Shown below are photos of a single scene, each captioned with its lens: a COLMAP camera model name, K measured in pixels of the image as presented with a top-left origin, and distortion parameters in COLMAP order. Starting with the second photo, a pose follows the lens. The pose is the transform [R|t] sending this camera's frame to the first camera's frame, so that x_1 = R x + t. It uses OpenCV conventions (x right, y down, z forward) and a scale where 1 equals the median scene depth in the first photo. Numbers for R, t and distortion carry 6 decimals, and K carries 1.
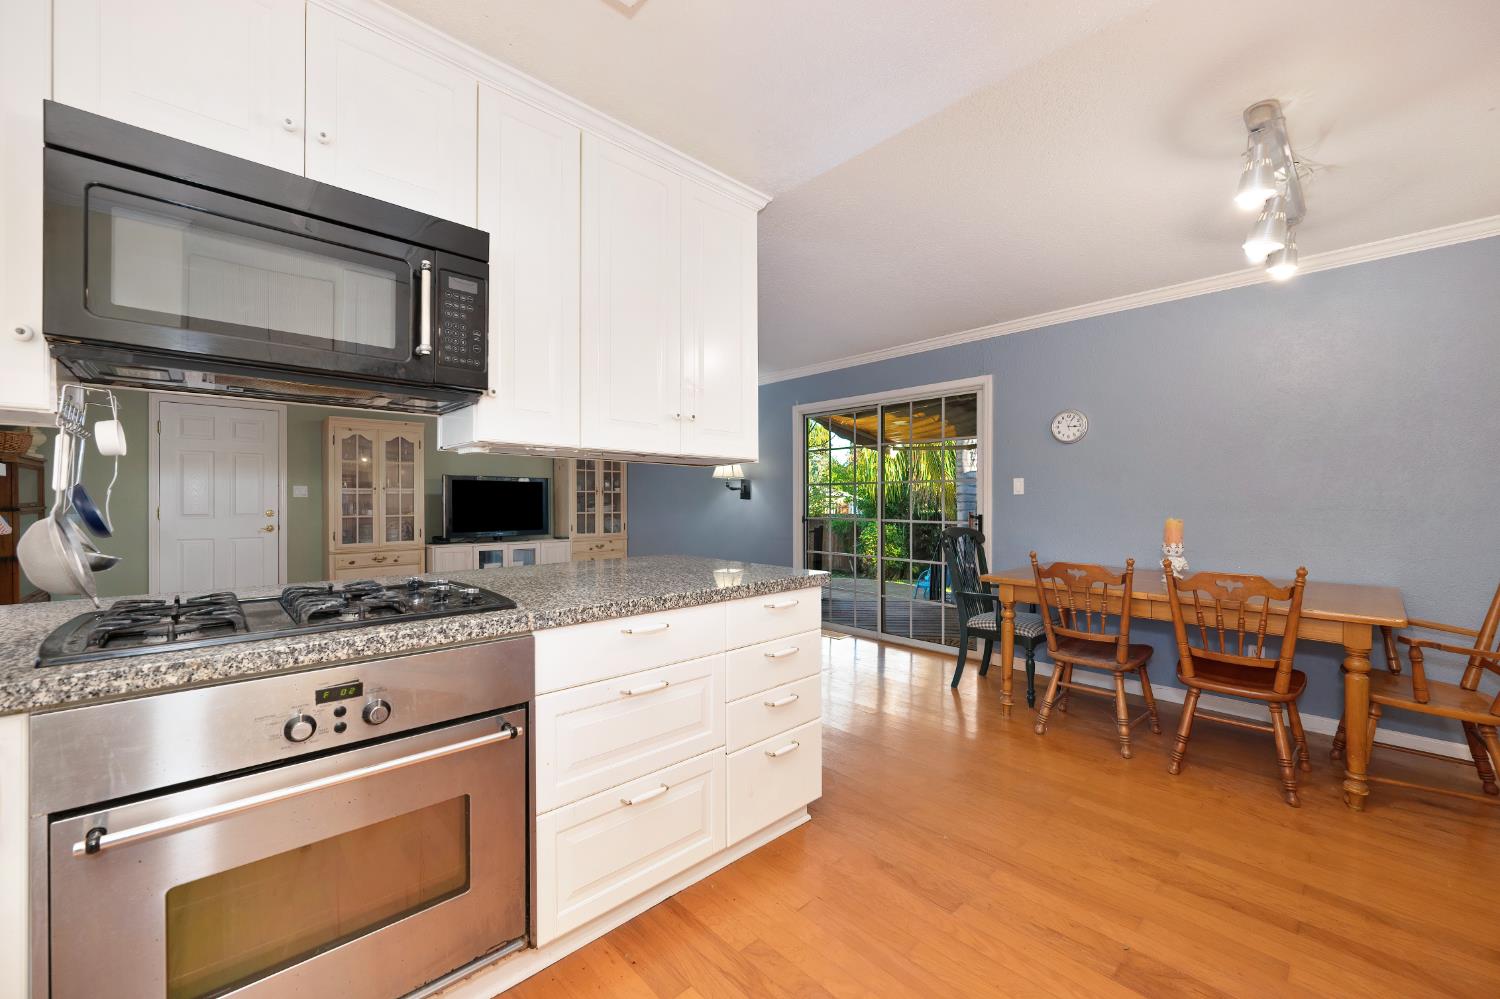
lens RADIAL K [[591.6, 0, 750.0], [0, 591.6, 499.5], [0, 0, 1]] dist [-0.001119, -0.000222]
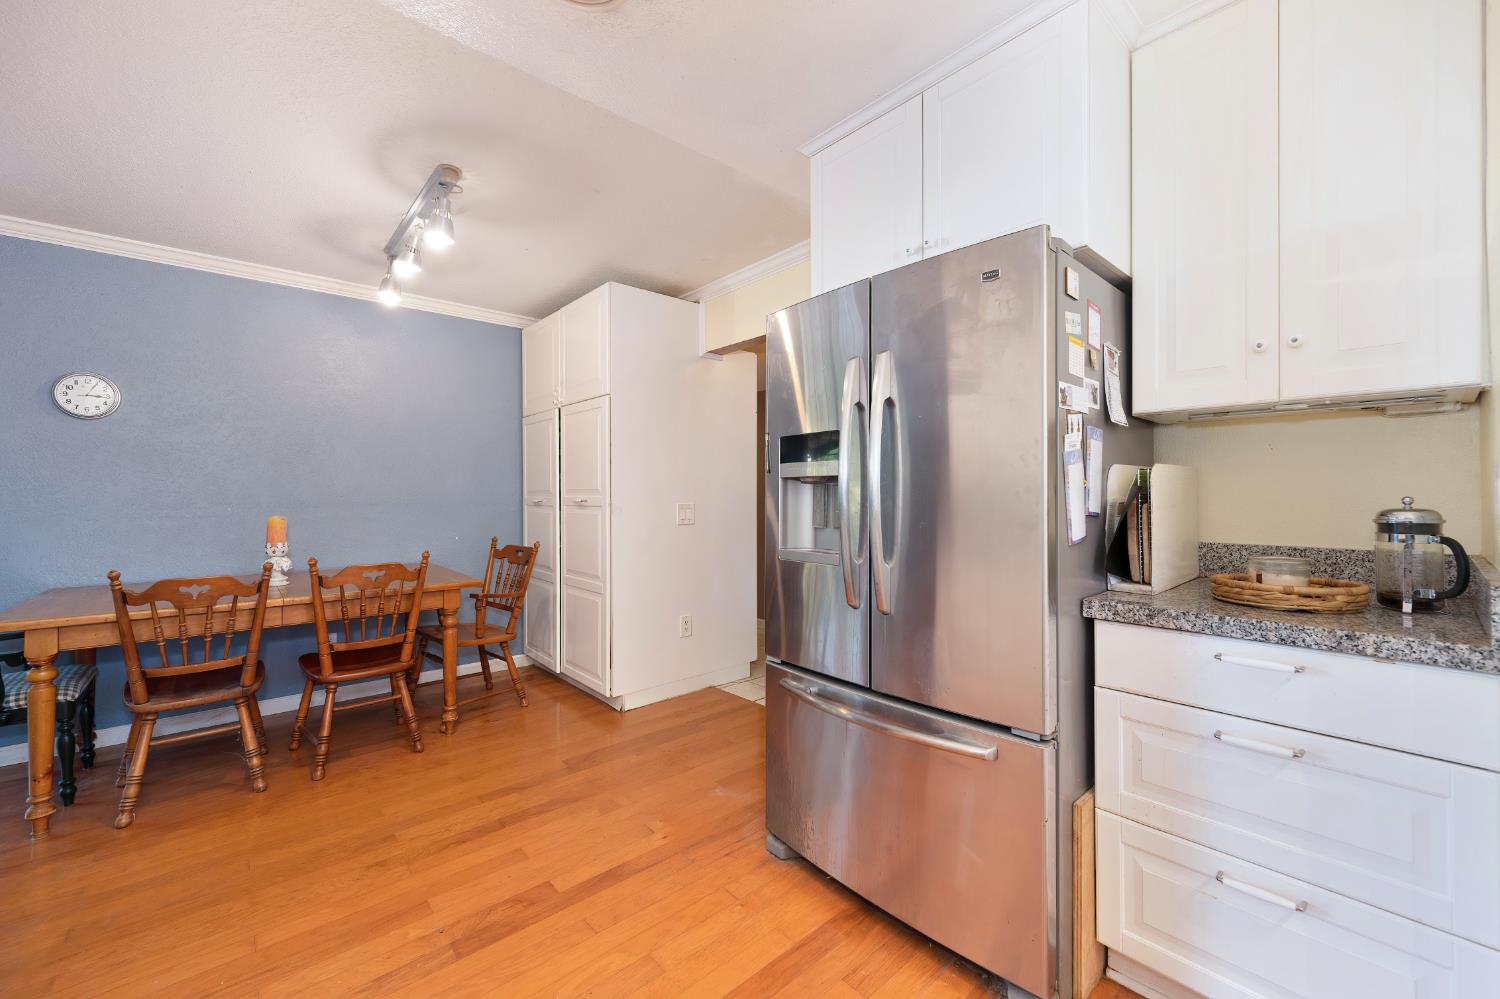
lens RADIAL K [[600.3, 0, 746.3], [0, 600.3, 490.2], [0, 0, 1]] dist [-0.000834, 0.000045]
pose [[0.031012, 0.004595, 0.999508, -0.217555], [0.005413, 0.999974, -0.004765, -0.000575], [-0.999504, 0.005558, 0.030986, 0.236926]]
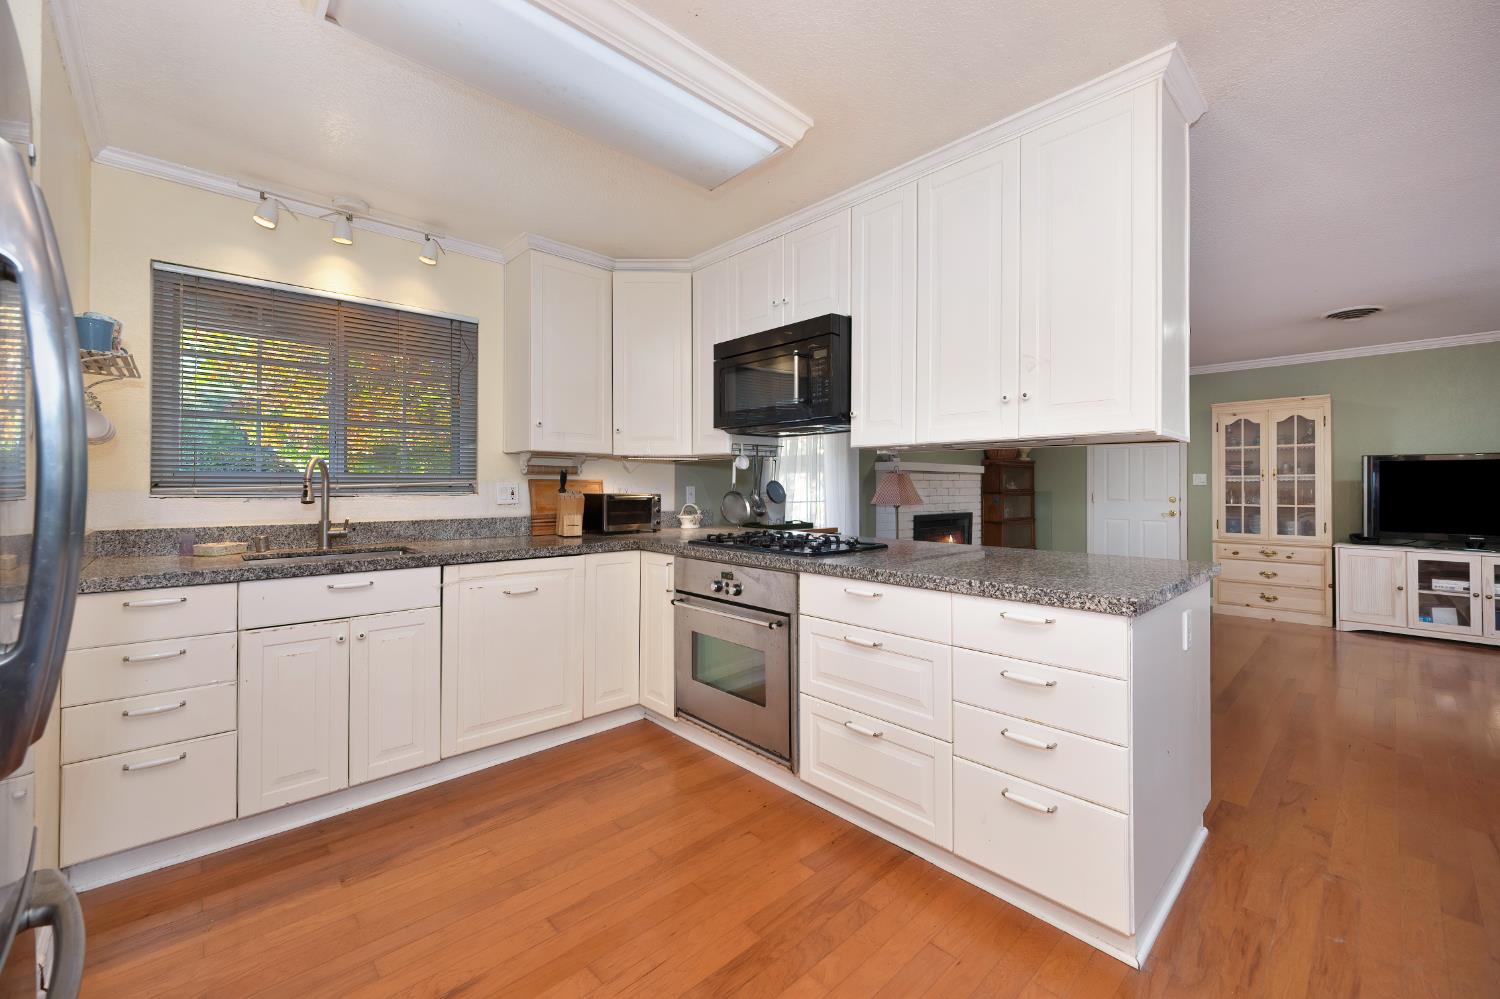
lens RADIAL K [[593.0, 0, 751.4], [0, 593.0, 481.3], [0, 0, 1]] dist [-0.000866, -0.000224]
pose [[-0.000082, -0.009229, -0.999957, 0.590050], [-0.001049, 0.999957, -0.009229, -0.000102], [0.999999, 0.001048, -0.000091, 0.433399]]
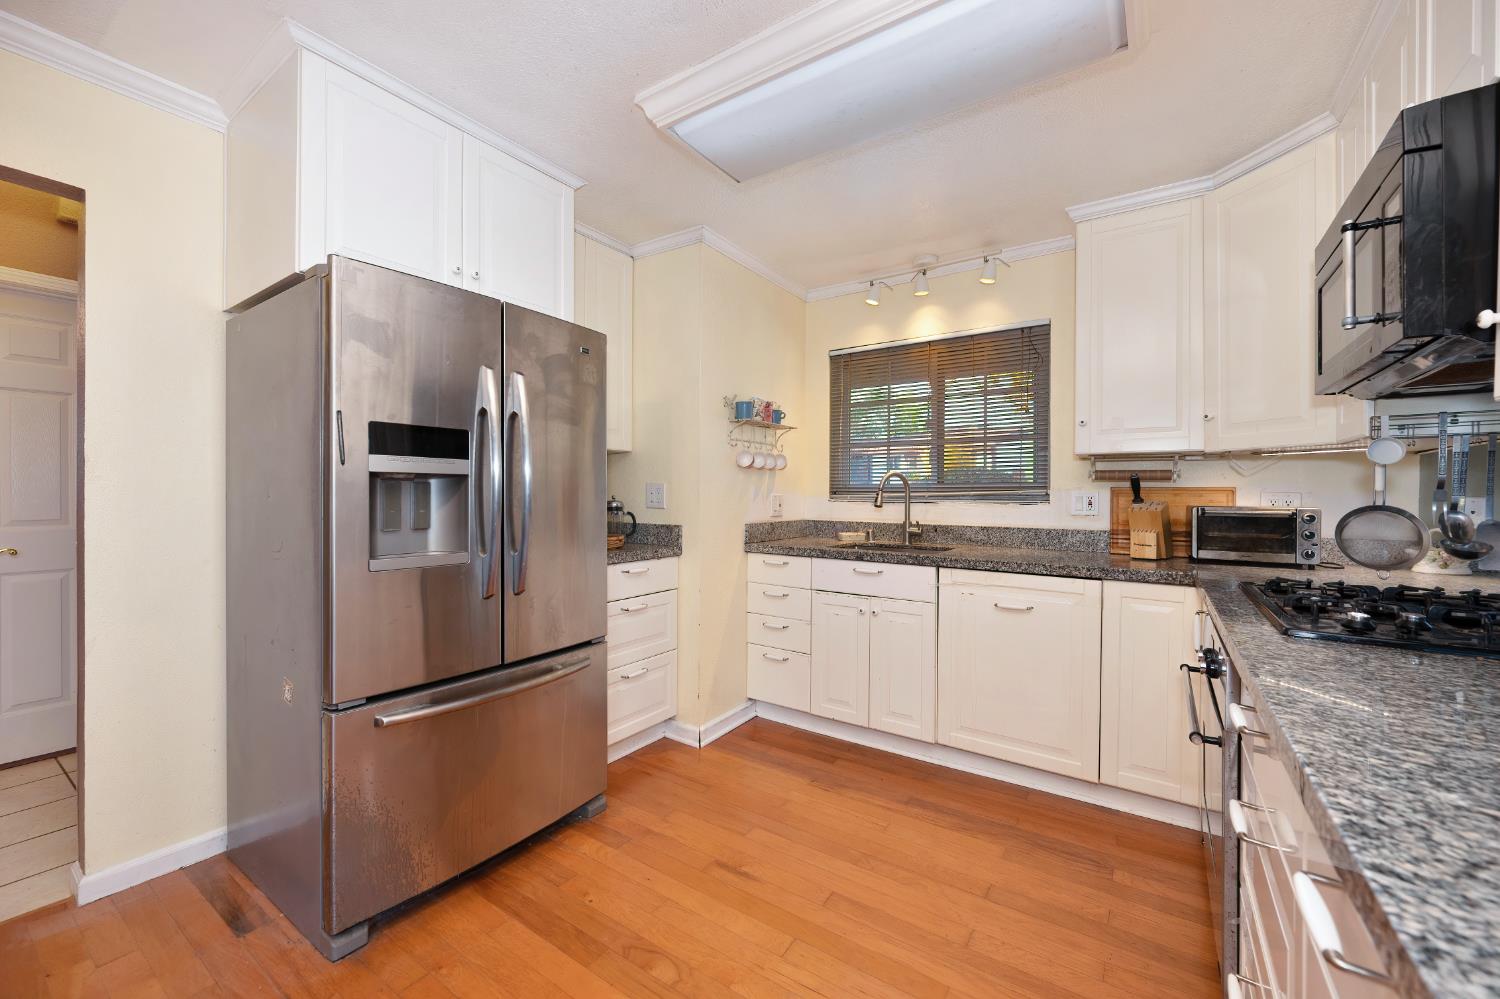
lens RADIAL K [[592.4, 0, 758.9], [0, 592.4, 497.9], [0, 0, 1]] dist [-0.000525, 0.000042]
pose [[-0.973684, -0.003776, -0.227870, 0.232926], [-0.005855, 0.999947, 0.008446, -0.001253], [0.227826, 0.009558, -0.973655, 0.819868]]
